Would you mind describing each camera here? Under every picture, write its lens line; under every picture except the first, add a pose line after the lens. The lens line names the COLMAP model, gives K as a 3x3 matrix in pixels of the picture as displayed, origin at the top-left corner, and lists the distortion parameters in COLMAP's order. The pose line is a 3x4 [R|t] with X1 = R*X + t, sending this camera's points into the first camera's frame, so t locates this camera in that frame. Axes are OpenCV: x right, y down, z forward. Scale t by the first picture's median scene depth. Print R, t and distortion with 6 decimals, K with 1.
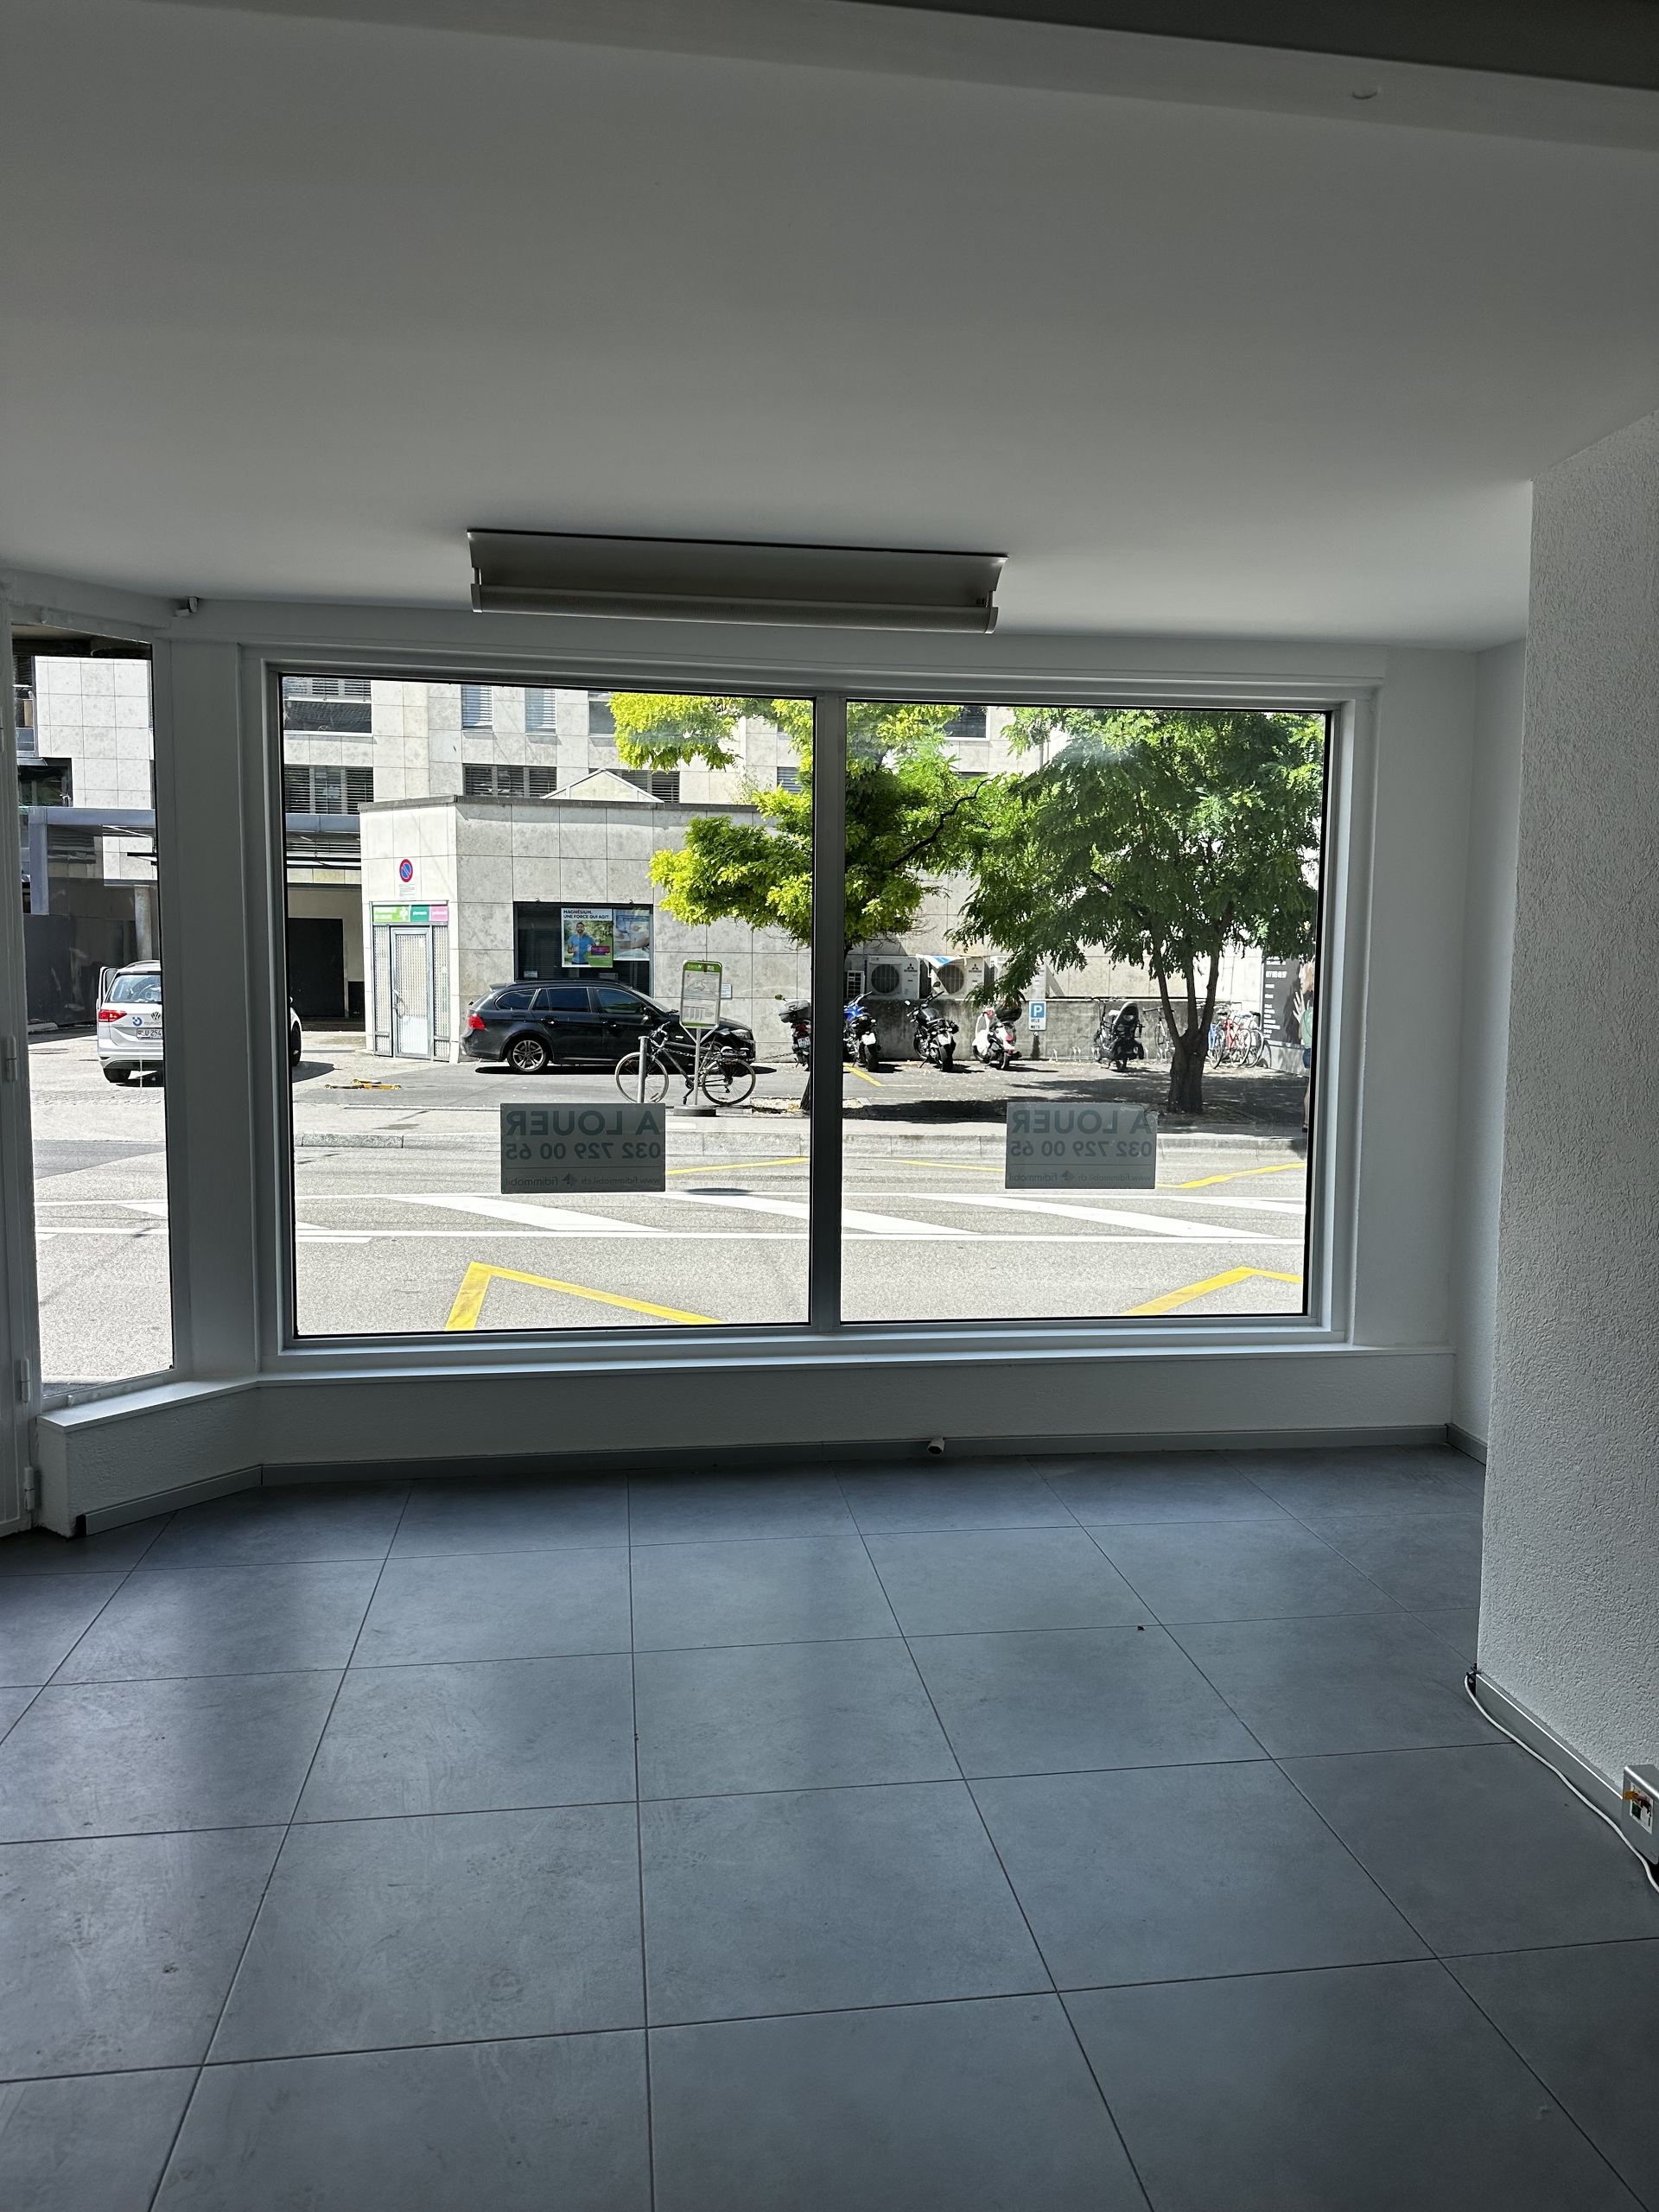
lens RADIAL K [[1557.5, 0, 829.5], [0, 1557.5, 1106.0], [0, 0, 1]] dist [0.032775, -0.043547]
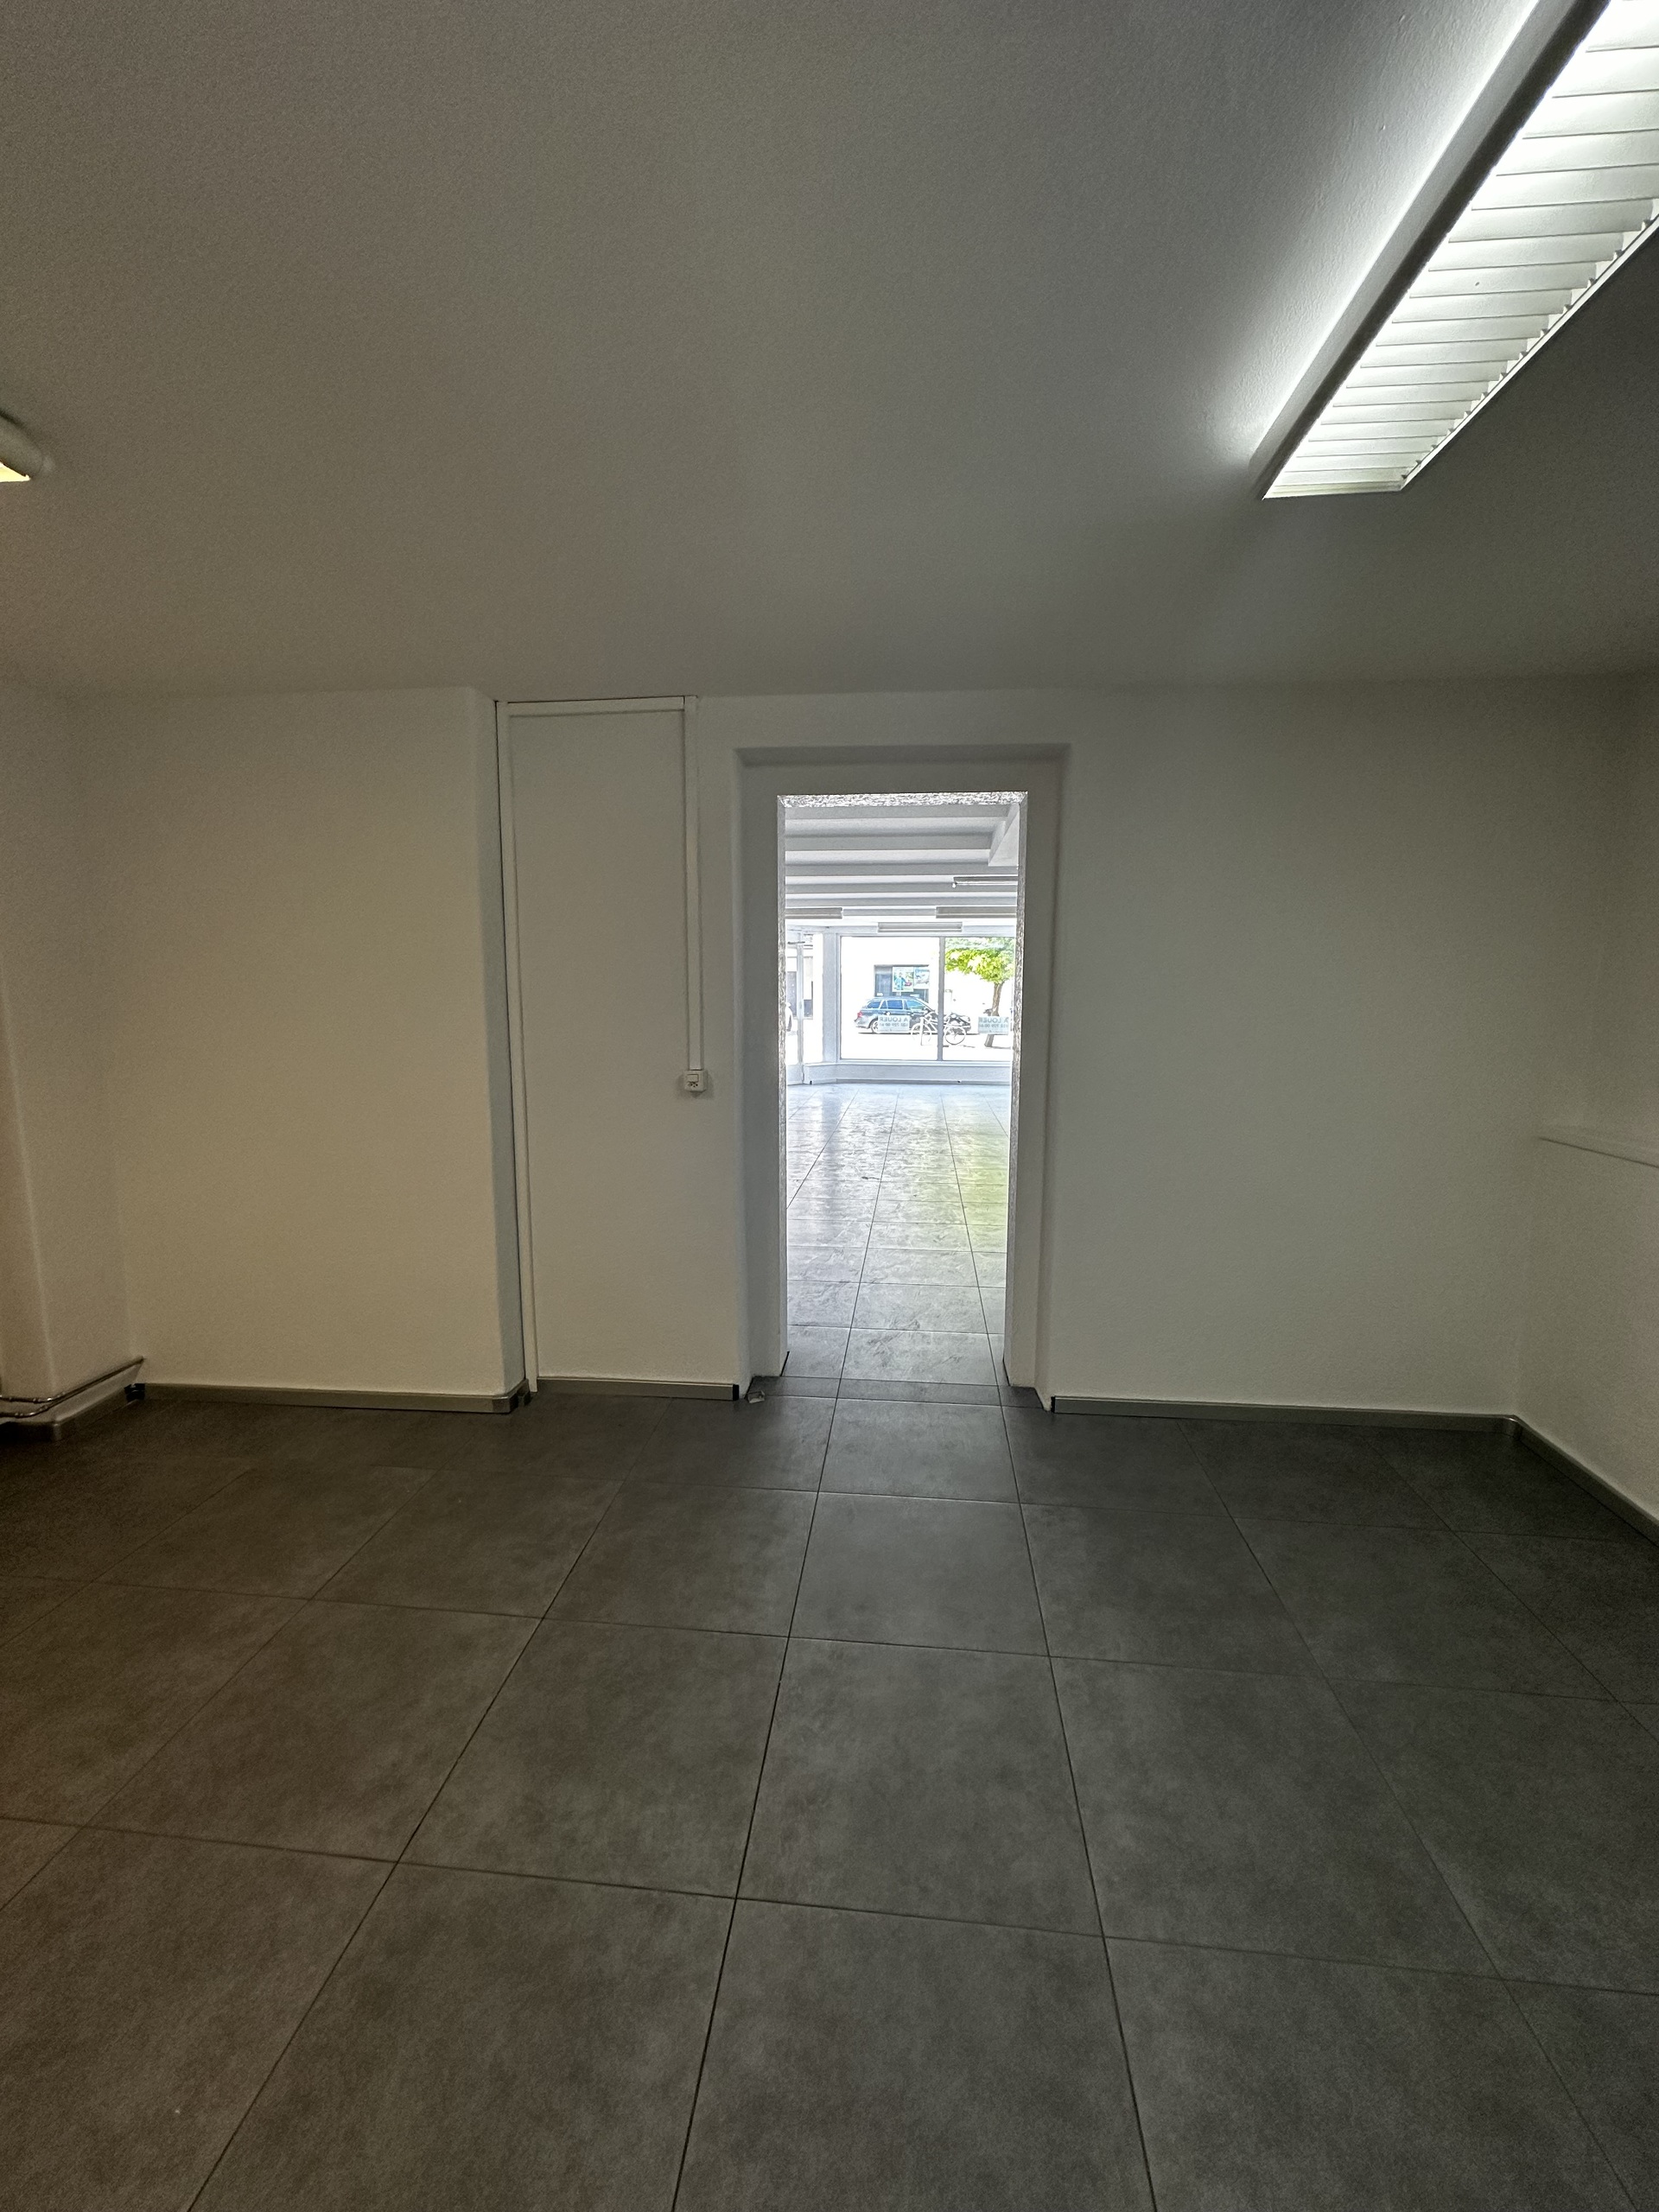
lens RADIAL K [[884.0, 0, 829.5], [0, 884.0, 1106.0], [0, 0, 1]] dist [0.000484, -0.000189]
pose [[0.969867, 0.016327, -0.243087, 0.076679], [-0.005699, 0.998999, 0.044359, 0.031585], [0.243568, -0.041637, 0.968990, -0.398053]]
